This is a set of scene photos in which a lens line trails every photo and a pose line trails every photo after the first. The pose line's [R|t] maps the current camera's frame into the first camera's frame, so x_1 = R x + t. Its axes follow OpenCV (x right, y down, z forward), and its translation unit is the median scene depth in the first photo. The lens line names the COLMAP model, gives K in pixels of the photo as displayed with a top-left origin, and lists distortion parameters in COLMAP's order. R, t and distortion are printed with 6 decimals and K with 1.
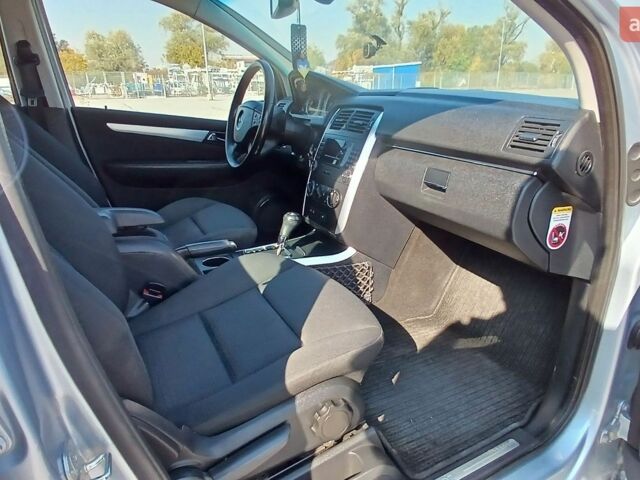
lens RADIAL K [[446.8, 0, 320.0], [0, 446.8, 240.0], [0, 0, 1]] dist [-0.006107, -0.005245]
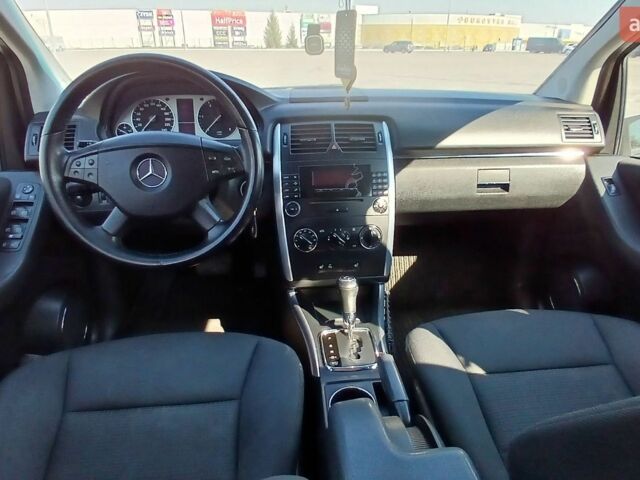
lens RADIAL K [[446.8, 0, 320.0], [0, 446.8, 240.0], [0, 0, 1]] dist [-0.006107, -0.005245]
pose [[0.343034, -0.366946, 0.864684, -0.676293], [0.303070, 0.914545, 0.267873, -0.322166], [-0.889087, 0.170170, 0.424931, 0.728349]]
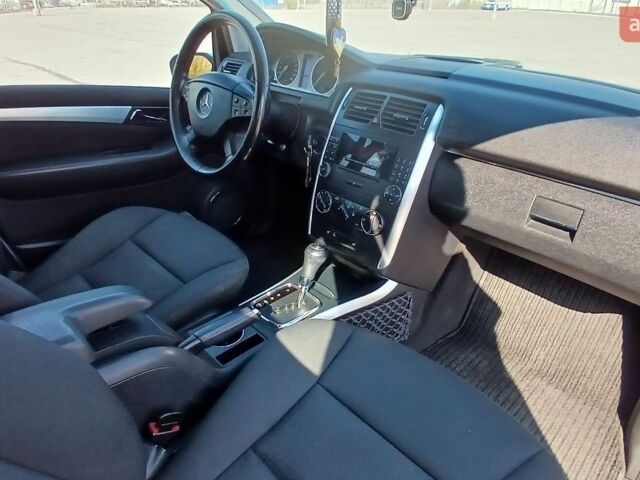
lens RADIAL K [[446.8, 0, 320.0], [0, 446.8, 240.0], [0, 0, 1]] dist [-0.006107, -0.005245]
pose [[0.956095, -0.115050, 0.269527, -0.251945], [0.069920, 0.982708, 0.171450, -0.194023], [-0.284592, -0.145077, 0.947607, 0.311411]]
